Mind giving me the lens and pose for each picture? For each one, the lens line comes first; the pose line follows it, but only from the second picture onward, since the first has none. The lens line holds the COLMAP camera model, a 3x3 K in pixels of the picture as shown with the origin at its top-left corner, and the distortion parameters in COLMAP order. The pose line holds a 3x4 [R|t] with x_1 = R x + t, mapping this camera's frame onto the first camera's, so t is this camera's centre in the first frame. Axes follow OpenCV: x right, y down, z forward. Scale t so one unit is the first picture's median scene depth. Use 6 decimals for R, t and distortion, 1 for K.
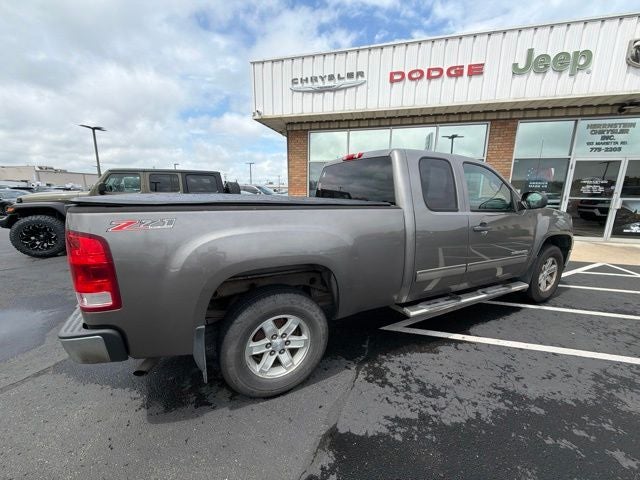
lens RADIAL K [[254.0, 0, 320.0], [0, 254.0, 240.0], [0, 0, 1]] dist [-0.000830, 0.000098]
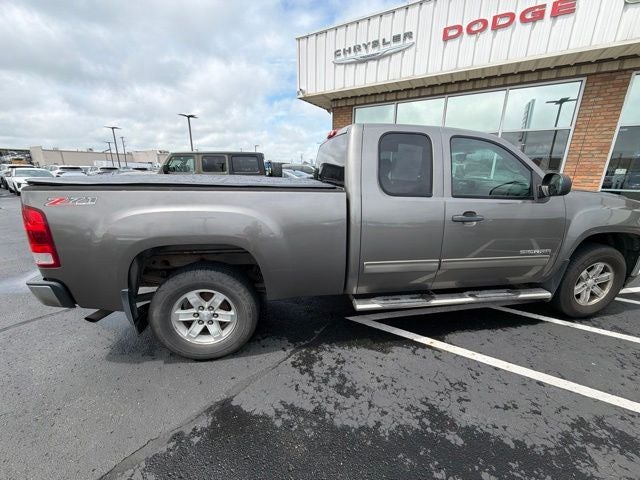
lens RADIAL K [[254.0, 0, 320.0], [0, 254.0, 240.0], [0, 0, 1]] dist [-0.000830, 0.000098]
pose [[0.959715, 0.073103, -0.271297, 0.163771], [-0.052300, 0.995164, 0.083145, -0.008028], [0.276064, -0.065607, 0.958898, 0.031203]]
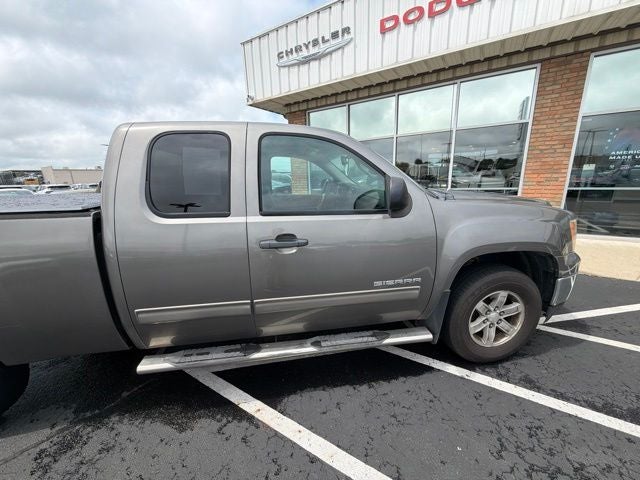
lens RADIAL K [[254.0, 0, 320.0], [0, 254.0, 240.0], [0, 0, 1]] dist [-0.000830, 0.000098]
pose [[0.953121, 0.031456, -0.300952, 0.360601], [-0.014996, 0.998270, 0.056849, -0.035780], [0.302219, -0.049671, 0.951943, 0.182047]]
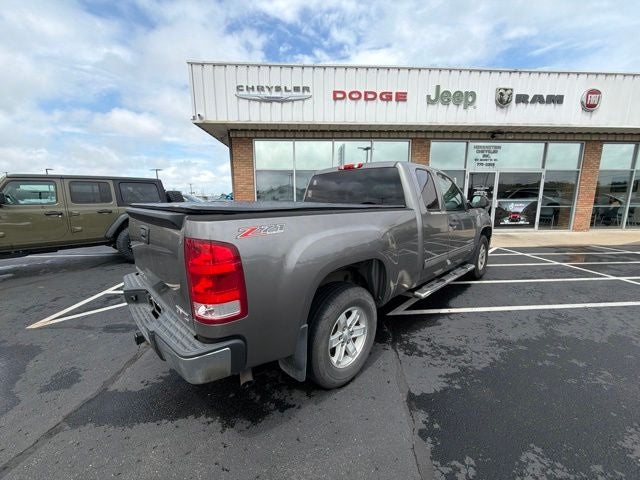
lens RADIAL K [[254.0, 0, 320.0], [0, 254.0, 240.0], [0, 0, 1]] dist [-0.000830, 0.000098]
pose [[0.949334, -0.067947, 0.306835, -0.164569], [0.076974, 0.996881, -0.017401, 0.002665], [-0.304696, 0.040138, 0.951604, -0.008023]]
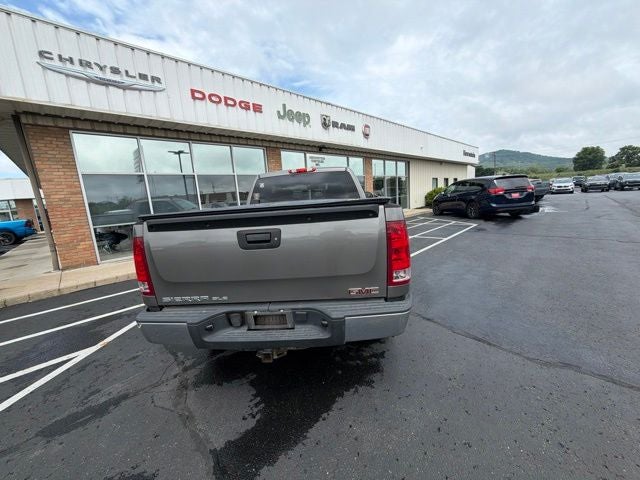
lens RADIAL K [[254.0, 0, 320.0], [0, 254.0, 240.0], [0, 0, 1]] dist [-0.000830, 0.000098]
pose [[0.507061, -0.191920, 0.840271, -0.438979], [0.238813, 0.968009, 0.076985, -0.028576], [-0.828165, 0.161632, 0.536673, 0.125864]]
